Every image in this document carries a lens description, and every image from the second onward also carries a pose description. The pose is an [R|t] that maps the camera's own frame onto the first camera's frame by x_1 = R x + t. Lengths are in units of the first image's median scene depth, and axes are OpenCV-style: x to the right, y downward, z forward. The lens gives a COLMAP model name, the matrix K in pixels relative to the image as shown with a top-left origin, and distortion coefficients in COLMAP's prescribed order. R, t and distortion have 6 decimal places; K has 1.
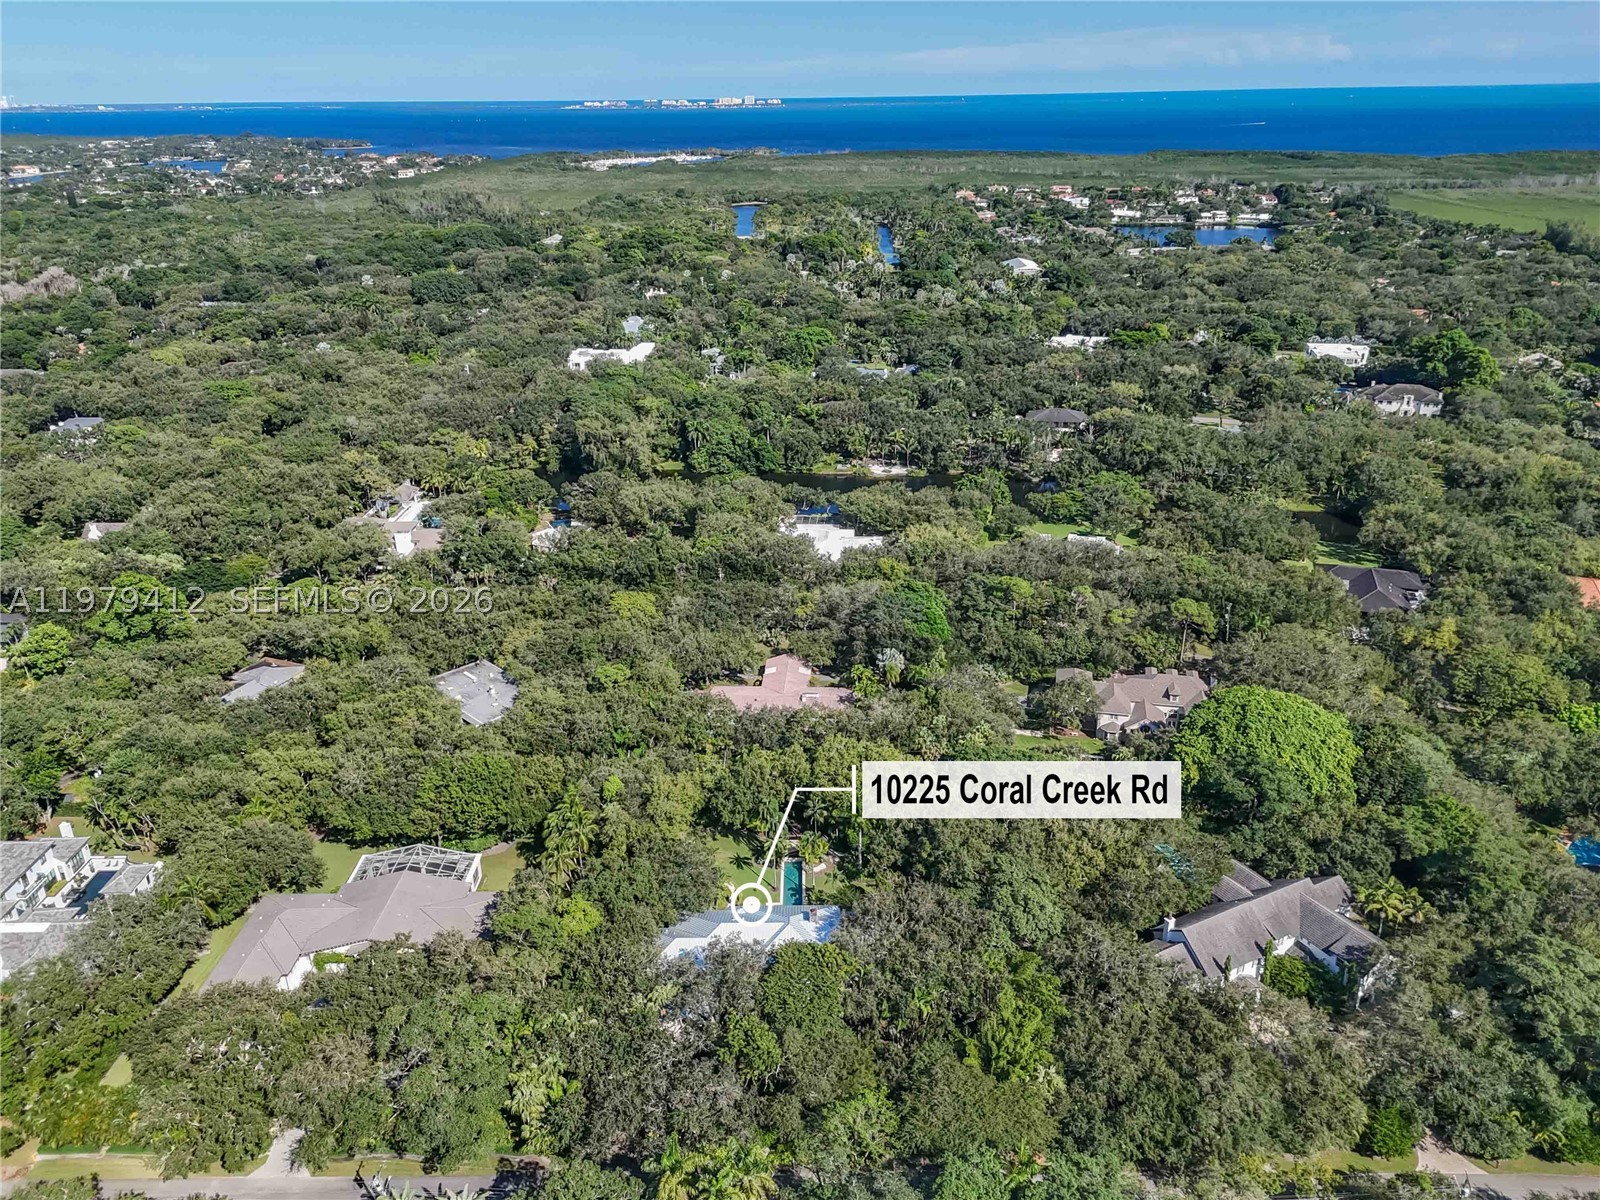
lens RADIAL K [[1178.2, 0, 803.7], [0, 1178.2, 604.9], [0, 0, 1]] dist [0.066385, -0.053576]
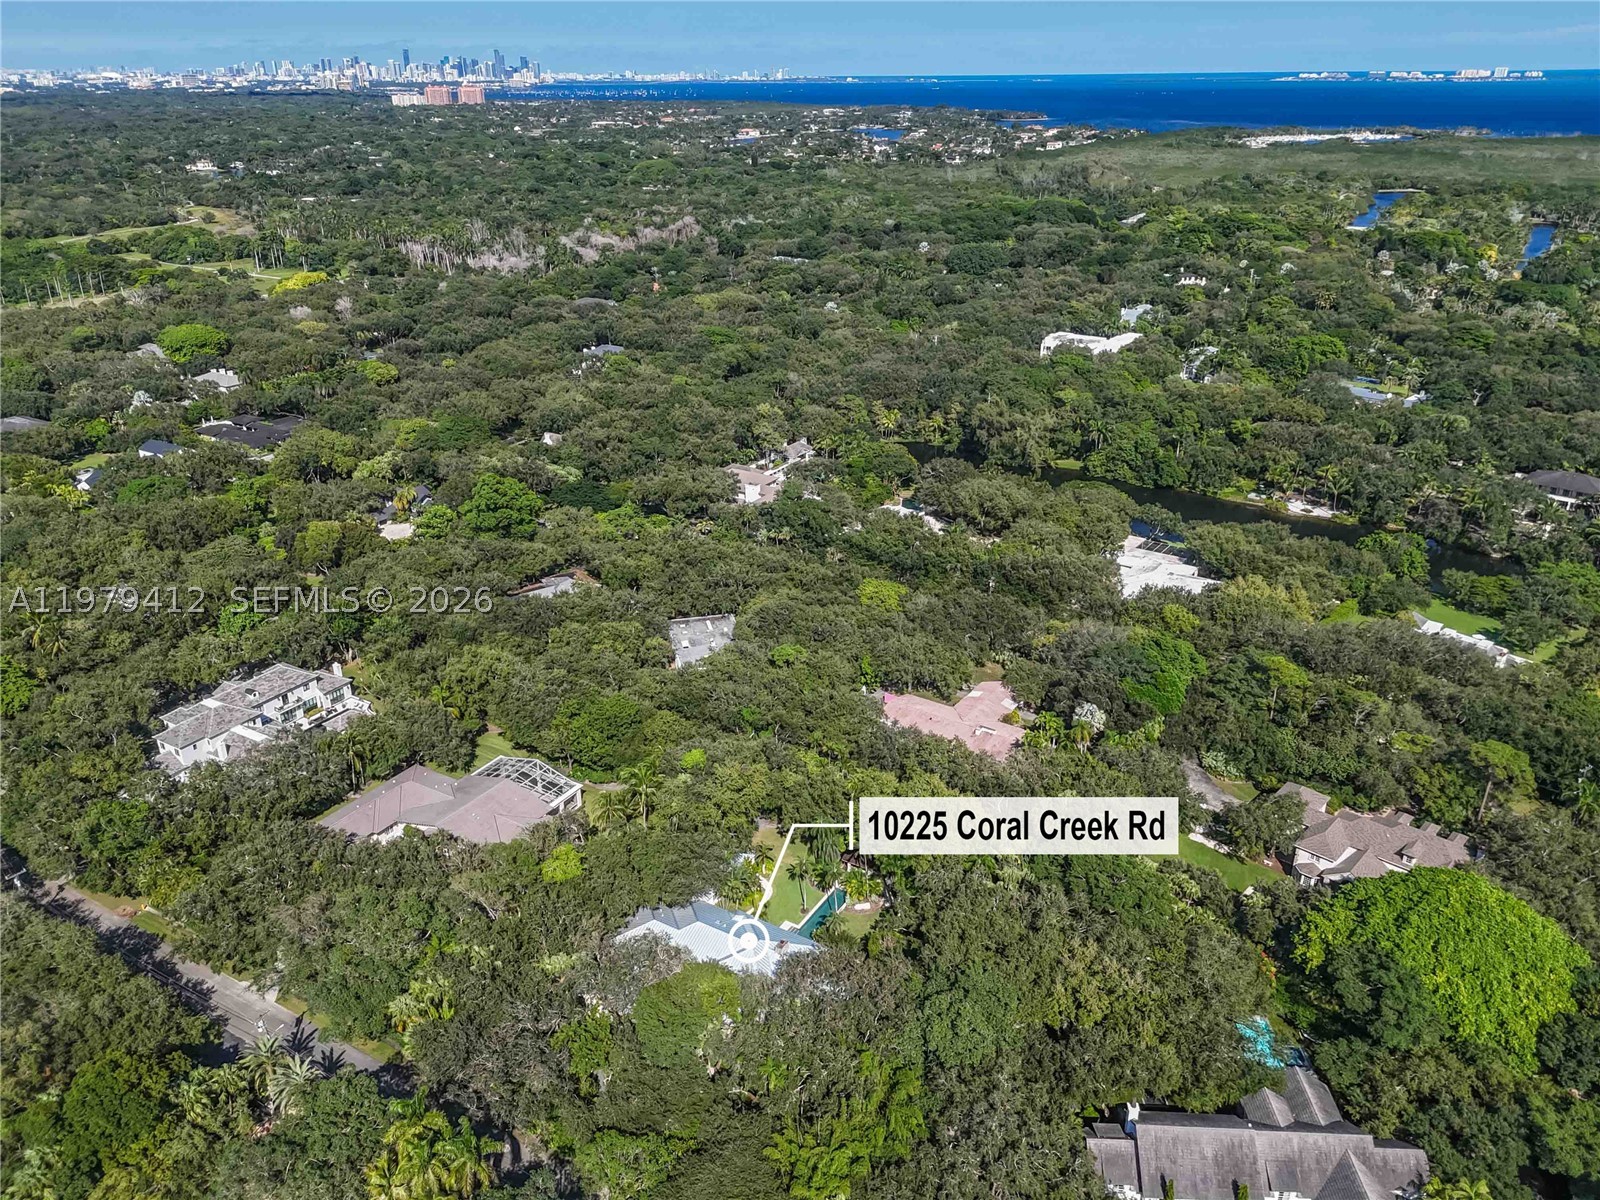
lens RADIAL K [[1178.2, 0, 795.3], [0, 1178.2, 604.6], [0, 0, 1]] dist [0.066385, -0.053576]
pose [[0.860087, 0.219380, -0.460567, 0.126284], [-0.210536, 0.974986, 0.071246, -0.023643], [0.464677, 0.035688, 0.884761, 0.051349]]
